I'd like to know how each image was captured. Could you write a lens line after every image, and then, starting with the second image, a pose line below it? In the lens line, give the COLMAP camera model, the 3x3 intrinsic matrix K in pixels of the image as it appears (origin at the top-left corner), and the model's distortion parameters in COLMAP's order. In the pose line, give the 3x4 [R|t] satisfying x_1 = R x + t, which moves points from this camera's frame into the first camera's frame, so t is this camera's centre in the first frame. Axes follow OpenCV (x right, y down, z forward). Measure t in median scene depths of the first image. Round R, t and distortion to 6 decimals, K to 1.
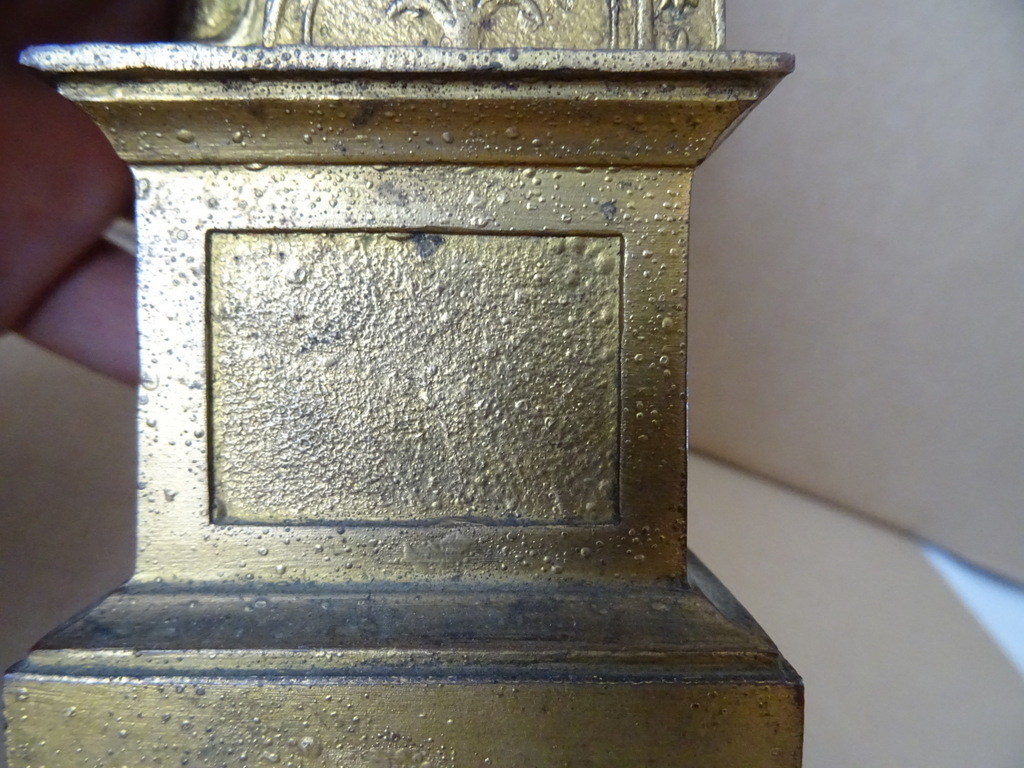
lens RADIAL K [[731.3, 0, 495.4], [0, 731.3, 387.3], [0, 0, 1]] dist [0.002725, -0.026845]
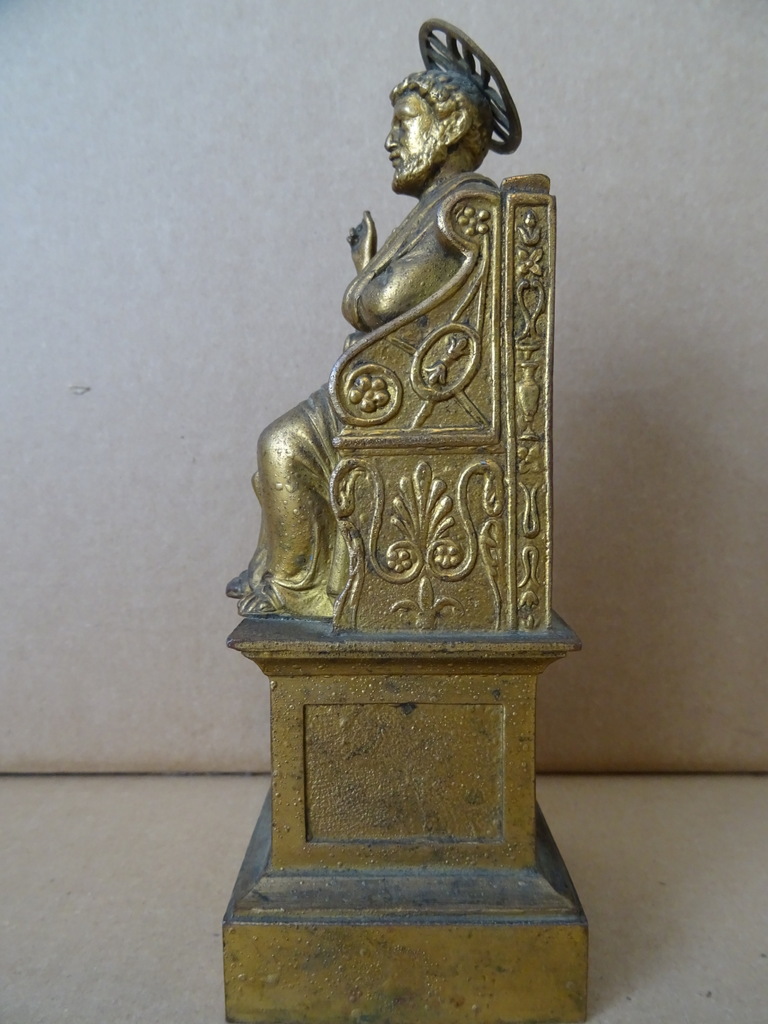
lens RADIAL K [[731.3, 0, 356.4], [0, 731.3, 513.6], [0, 0, 1]] dist [0.002725, -0.026845]
pose [[0.999336, -0.014829, -0.033292, -0.165017], [0.015470, 0.999698, 0.019078, -0.797849], [0.032999, -0.019580, 0.999264, -1.074776]]
